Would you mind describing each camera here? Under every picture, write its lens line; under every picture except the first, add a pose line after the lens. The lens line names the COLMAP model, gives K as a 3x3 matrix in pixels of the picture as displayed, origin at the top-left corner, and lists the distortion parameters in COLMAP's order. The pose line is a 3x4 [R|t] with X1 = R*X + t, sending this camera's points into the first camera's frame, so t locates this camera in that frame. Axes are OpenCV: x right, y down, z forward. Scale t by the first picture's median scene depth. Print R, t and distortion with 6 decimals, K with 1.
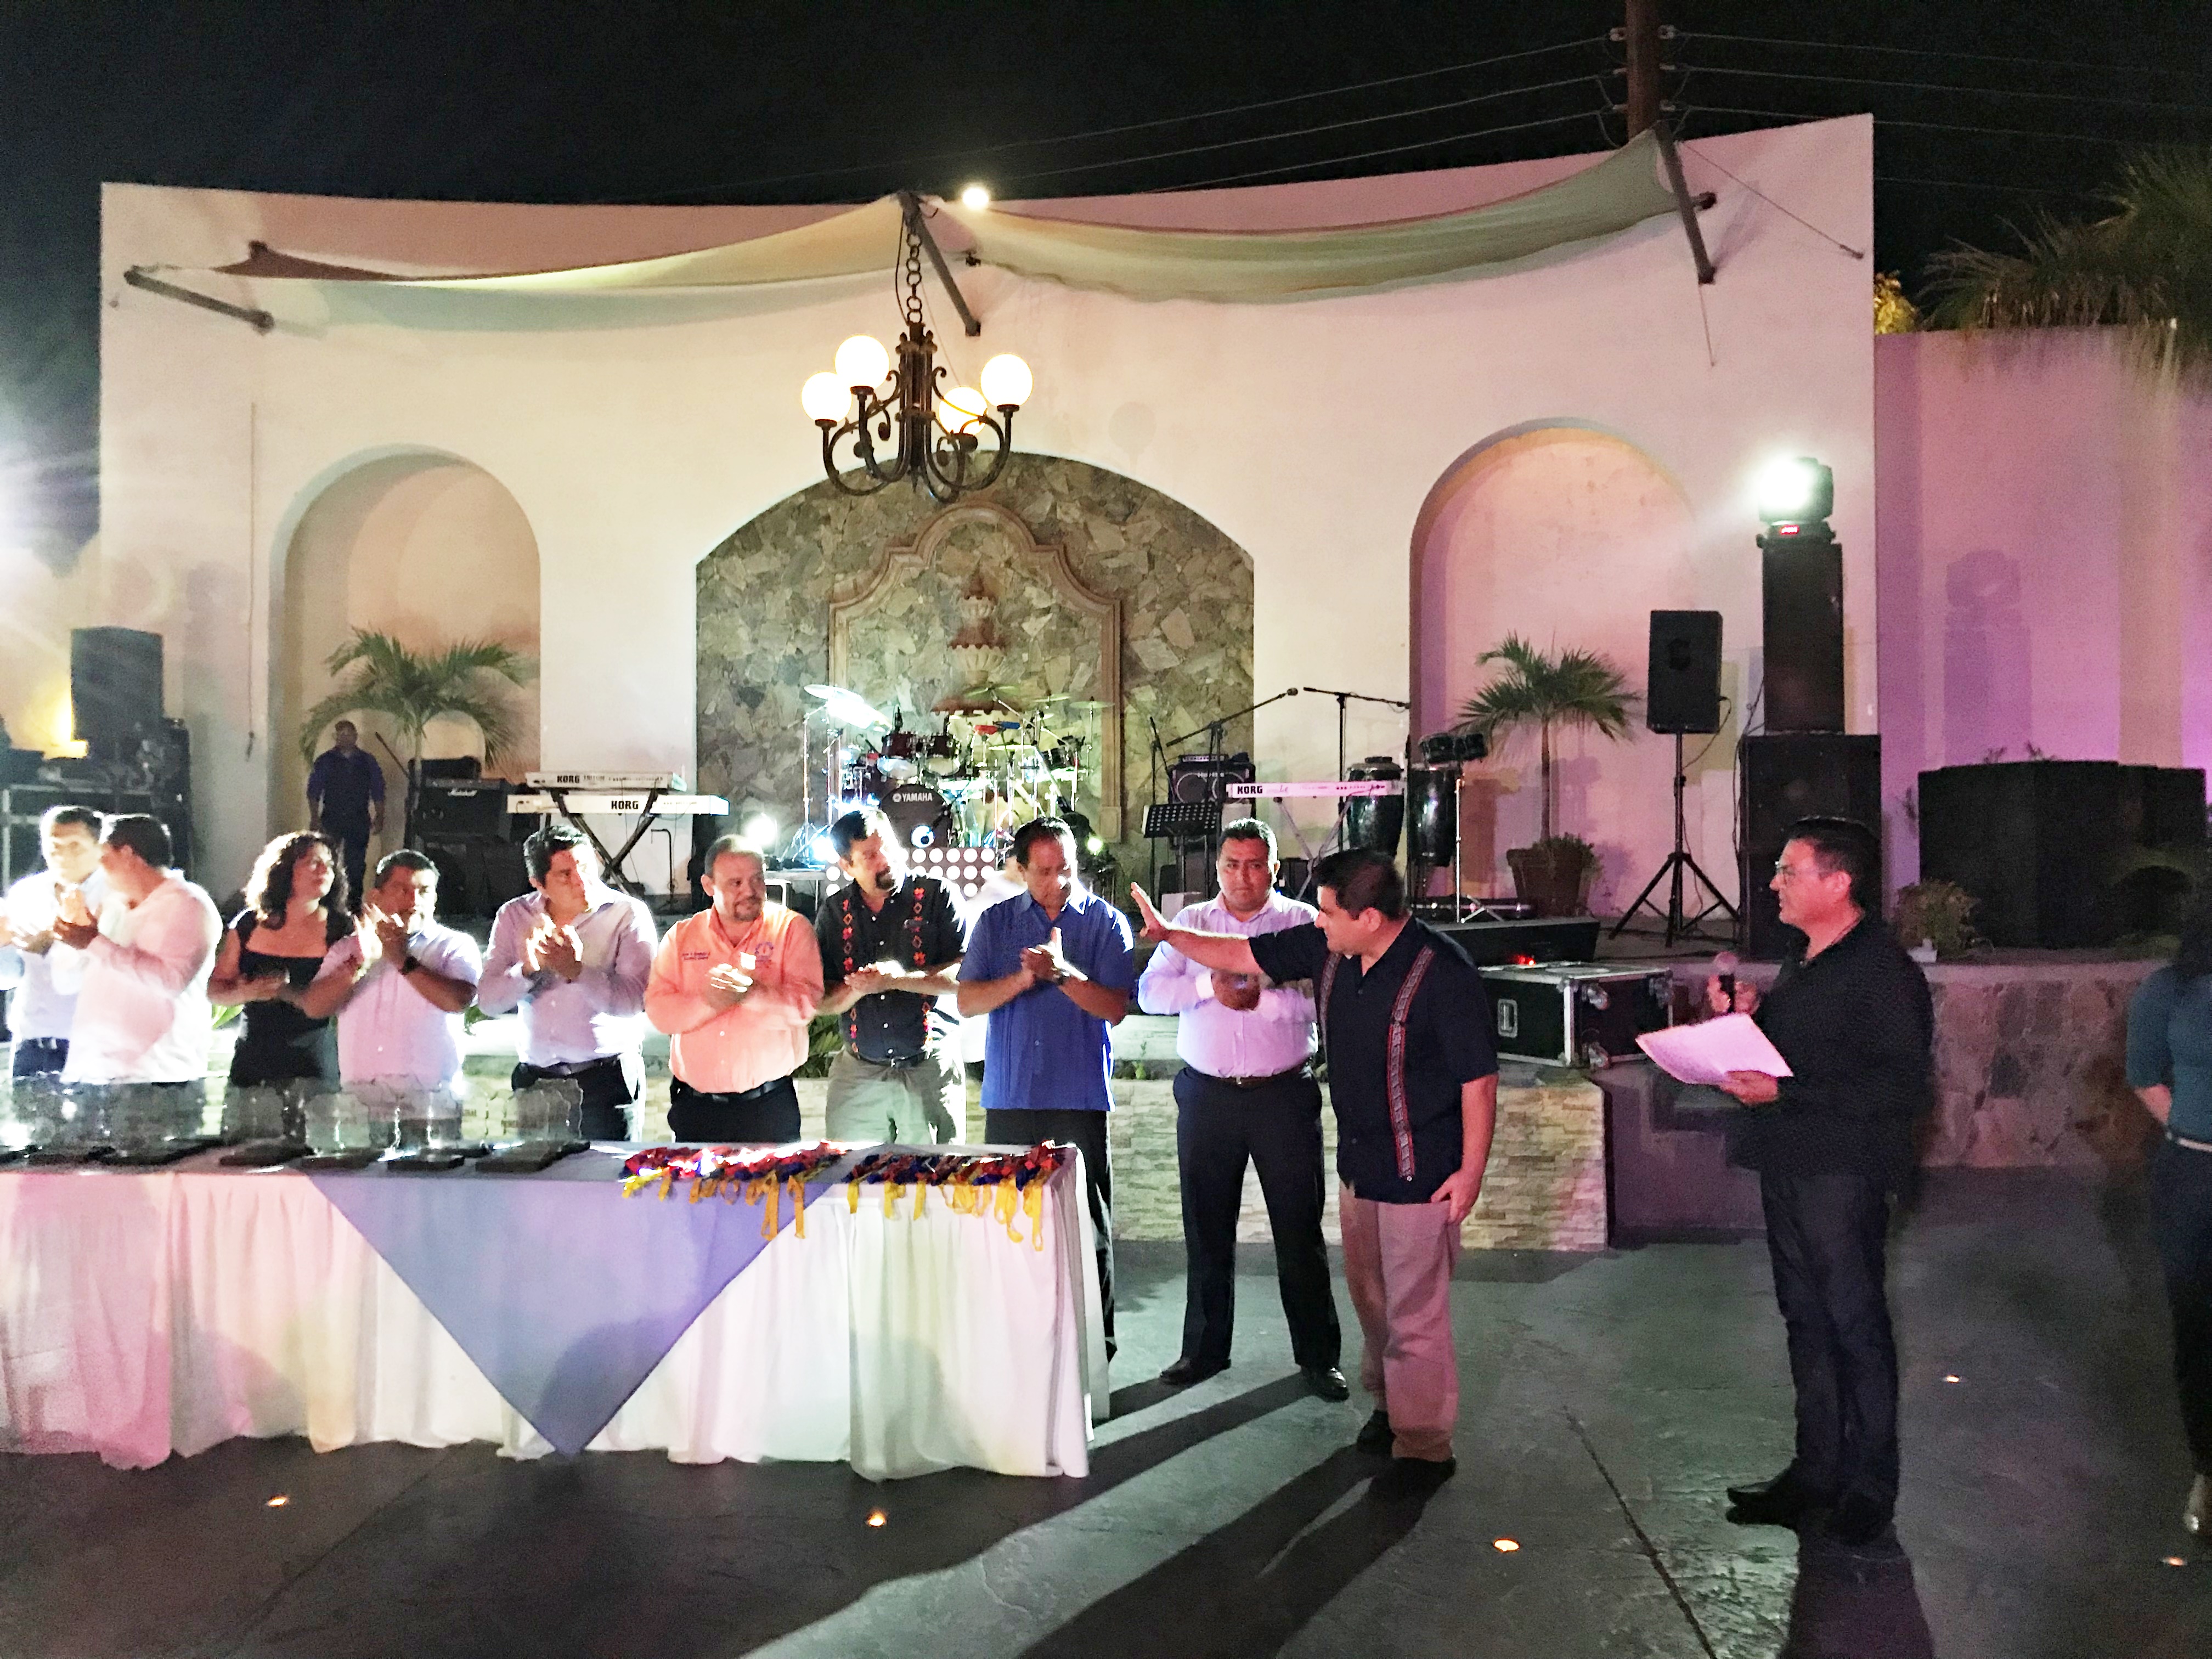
lens RADIAL K [[1829.6, 0, 1062.0], [0, 1829.6, 861.1], [0, 0, 1]] dist [0.018464, -0.006277]
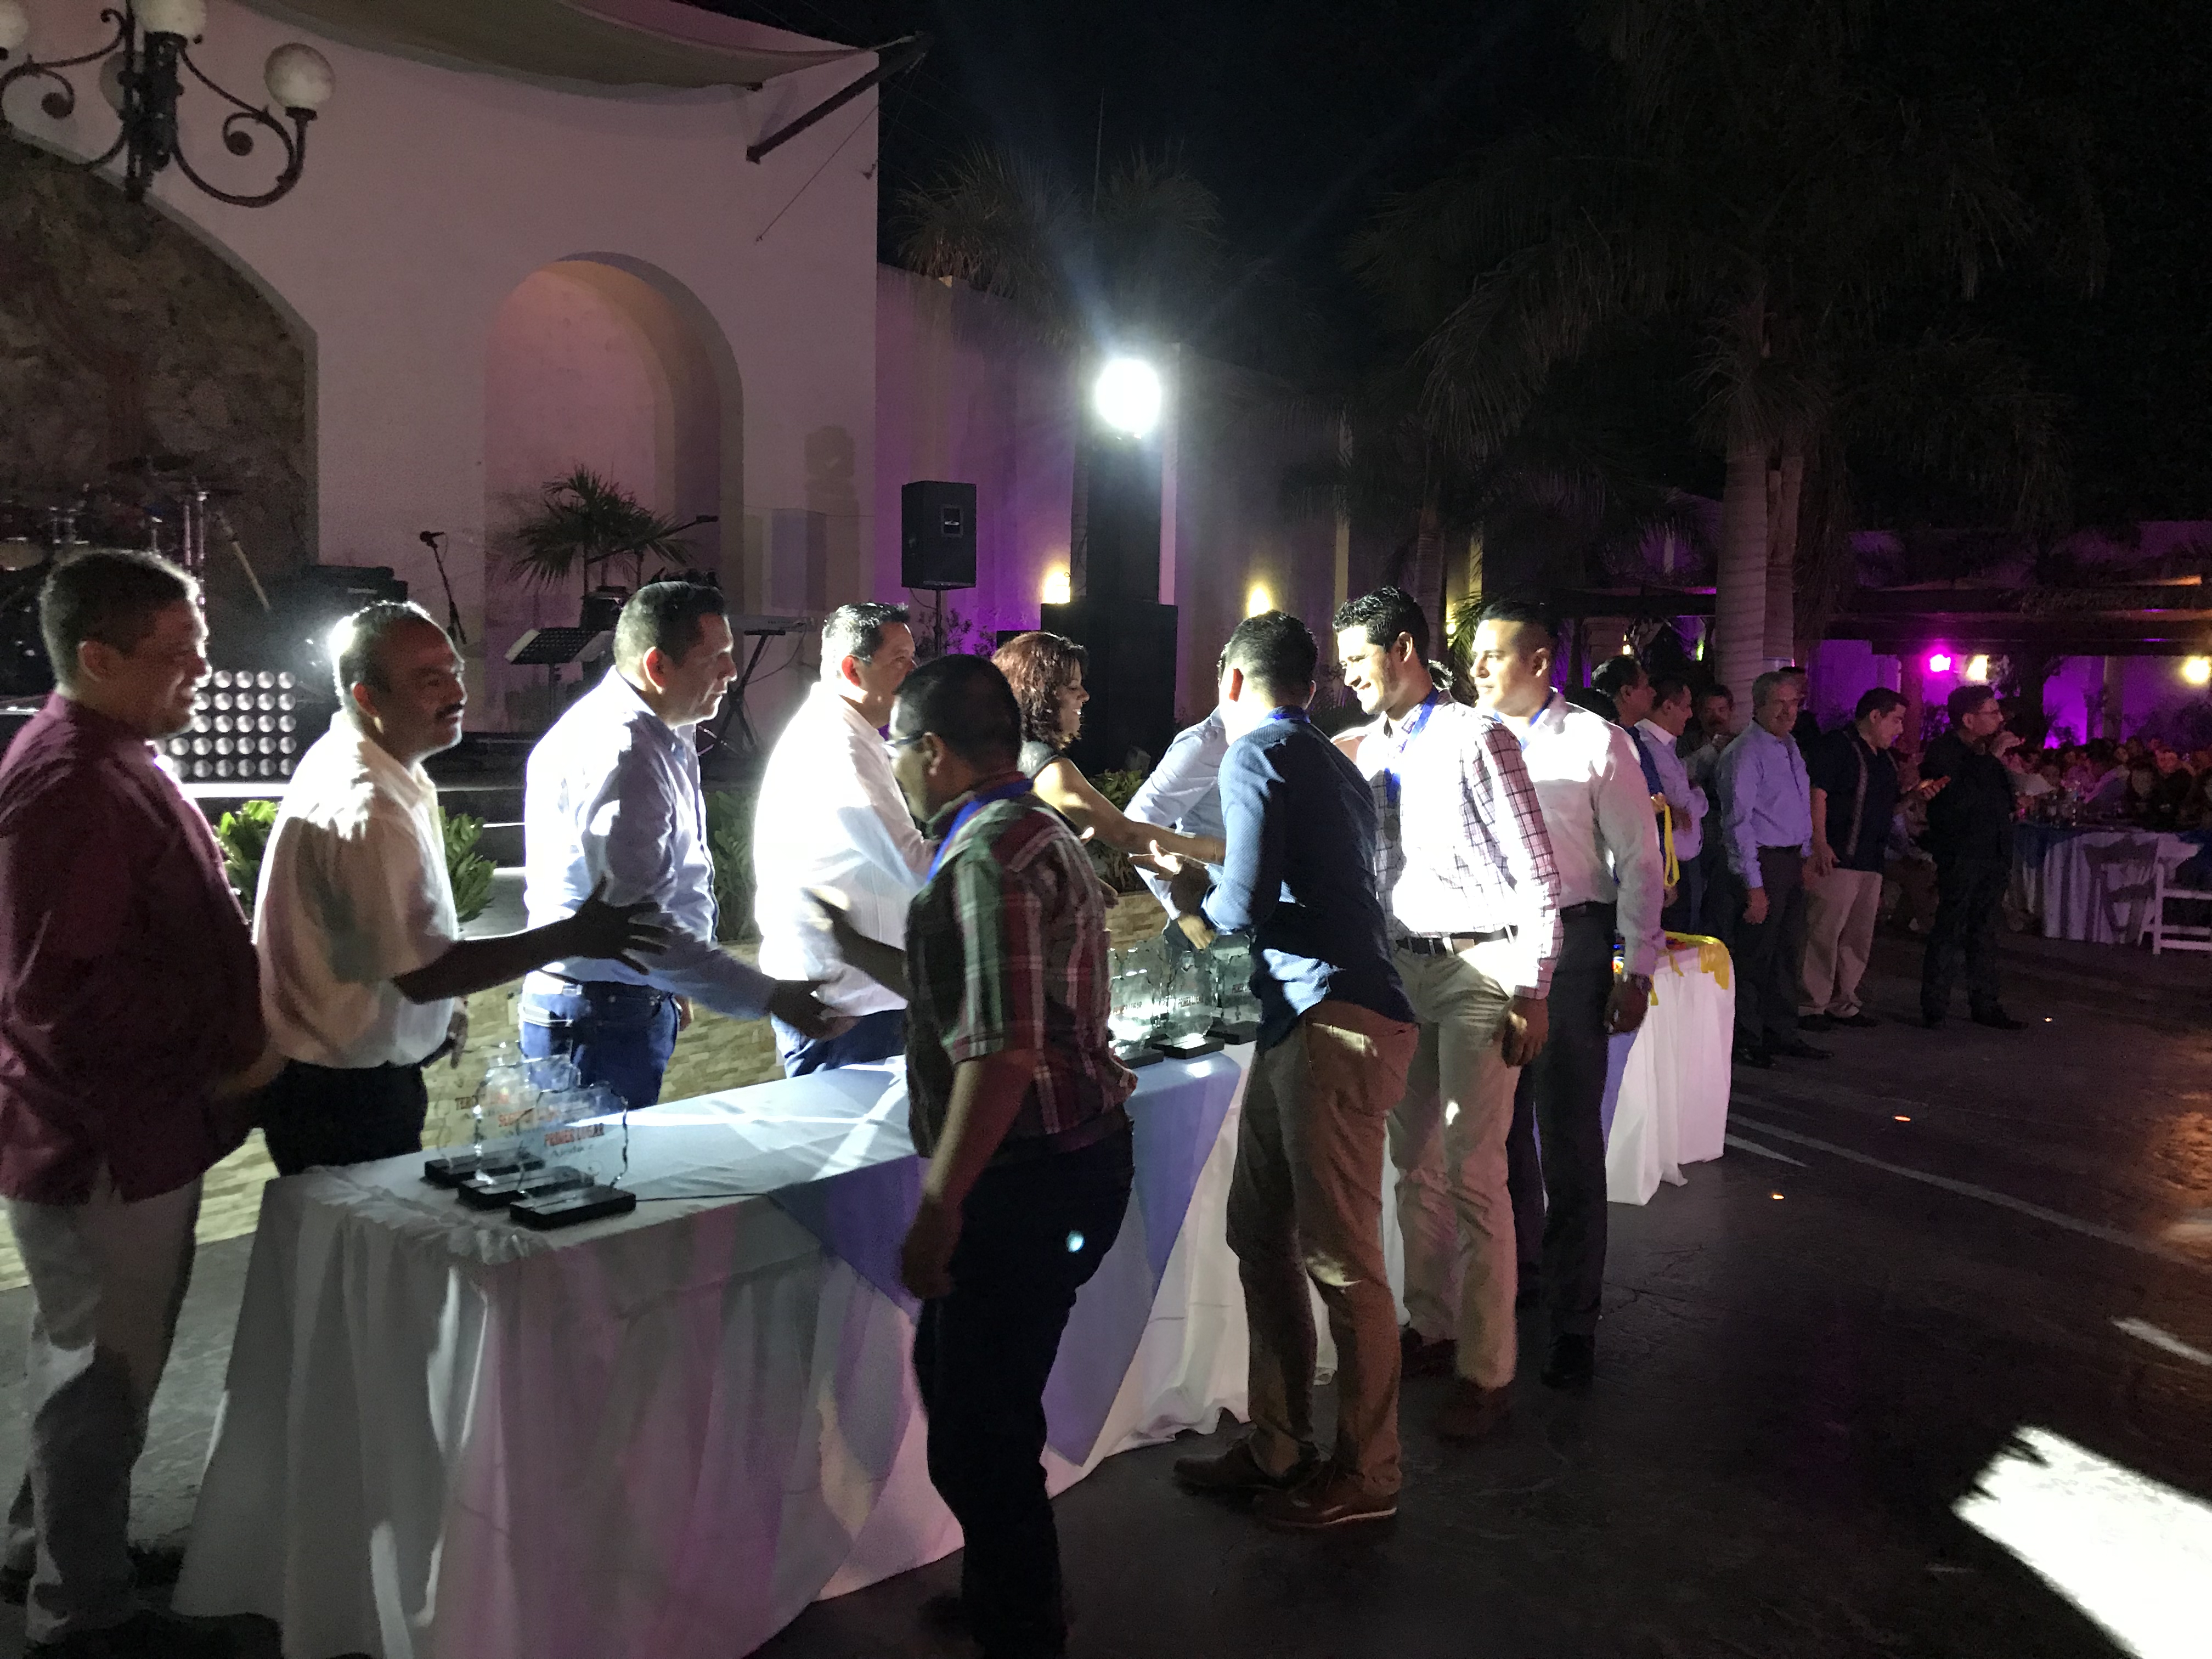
lens RADIAL K [[1829.6, 0, 1091.6], [0, 1829.6, 810.9], [0, 0, 1]] dist [0.018464, -0.006277]
pose [[0.526621, -0.040545, 0.849132, -0.431868], [-0.012501, 0.998385, 0.055424, 0.003724], [-0.850008, -0.039802, 0.525264, 0.226258]]
